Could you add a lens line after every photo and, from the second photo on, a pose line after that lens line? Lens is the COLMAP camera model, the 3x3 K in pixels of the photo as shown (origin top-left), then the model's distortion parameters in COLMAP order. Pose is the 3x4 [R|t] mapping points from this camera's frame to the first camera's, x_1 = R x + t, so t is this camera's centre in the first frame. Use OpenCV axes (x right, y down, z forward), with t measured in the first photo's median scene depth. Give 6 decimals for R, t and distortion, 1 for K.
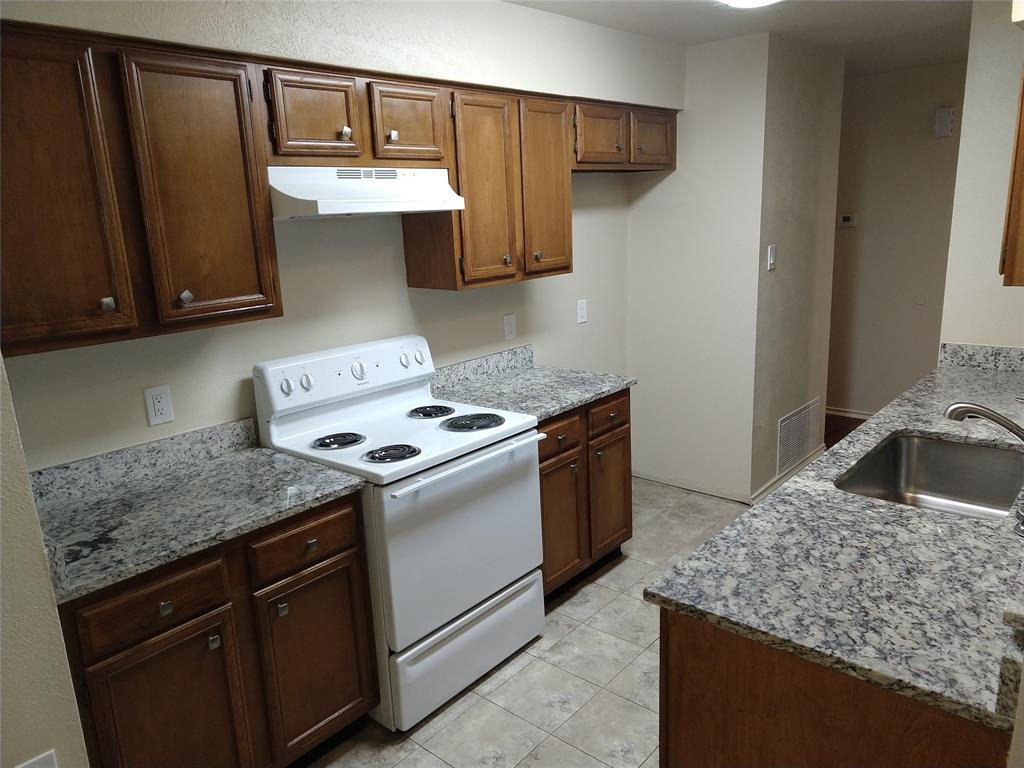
lens RADIAL K [[733.4, 0, 510.5], [0, 733.4, 382.8], [0, 0, 1]] dist [0.031733, -0.002893]
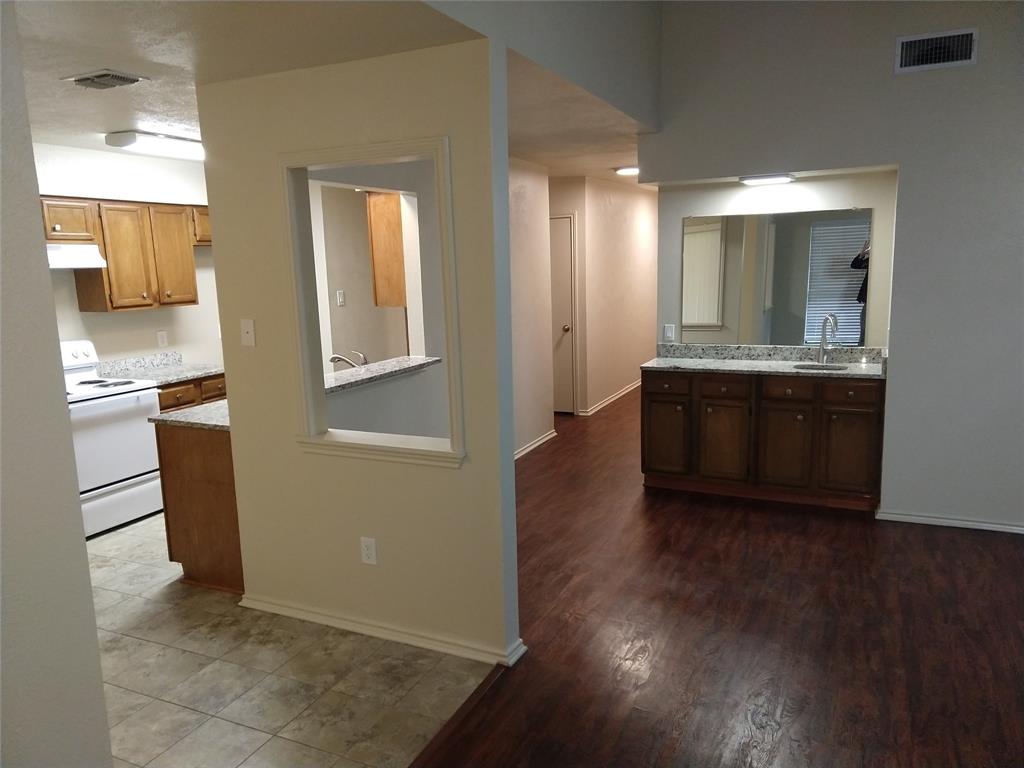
lens RADIAL K [[733.4, 0, 521.2], [0, 733.4, 381.7], [0, 0, 1]] dist [0.031733, -0.002893]
pose [[0.959832, -0.030185, 0.278948, 0.380302], [0.051692, 0.996202, -0.070068, 0.216584], [-0.275773, 0.081673, 0.957747, -0.963661]]
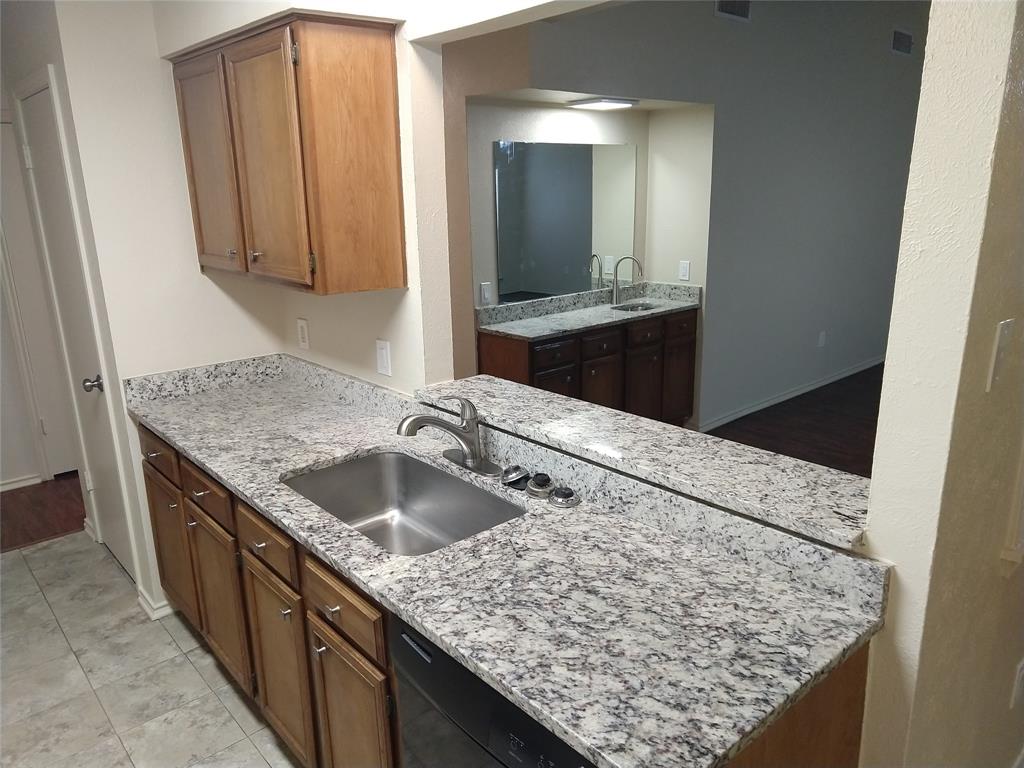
lens RADIAL K [[733.4, 0, 513.5], [0, 733.4, 379.5], [0, 0, 1]] dist [0.031733, -0.002893]
pose [[0.126691, -0.210066, 0.969444, -0.286453], [0.239777, 0.954822, 0.175562, -0.158466], [-0.962526, 0.210208, 0.171336, 0.723122]]
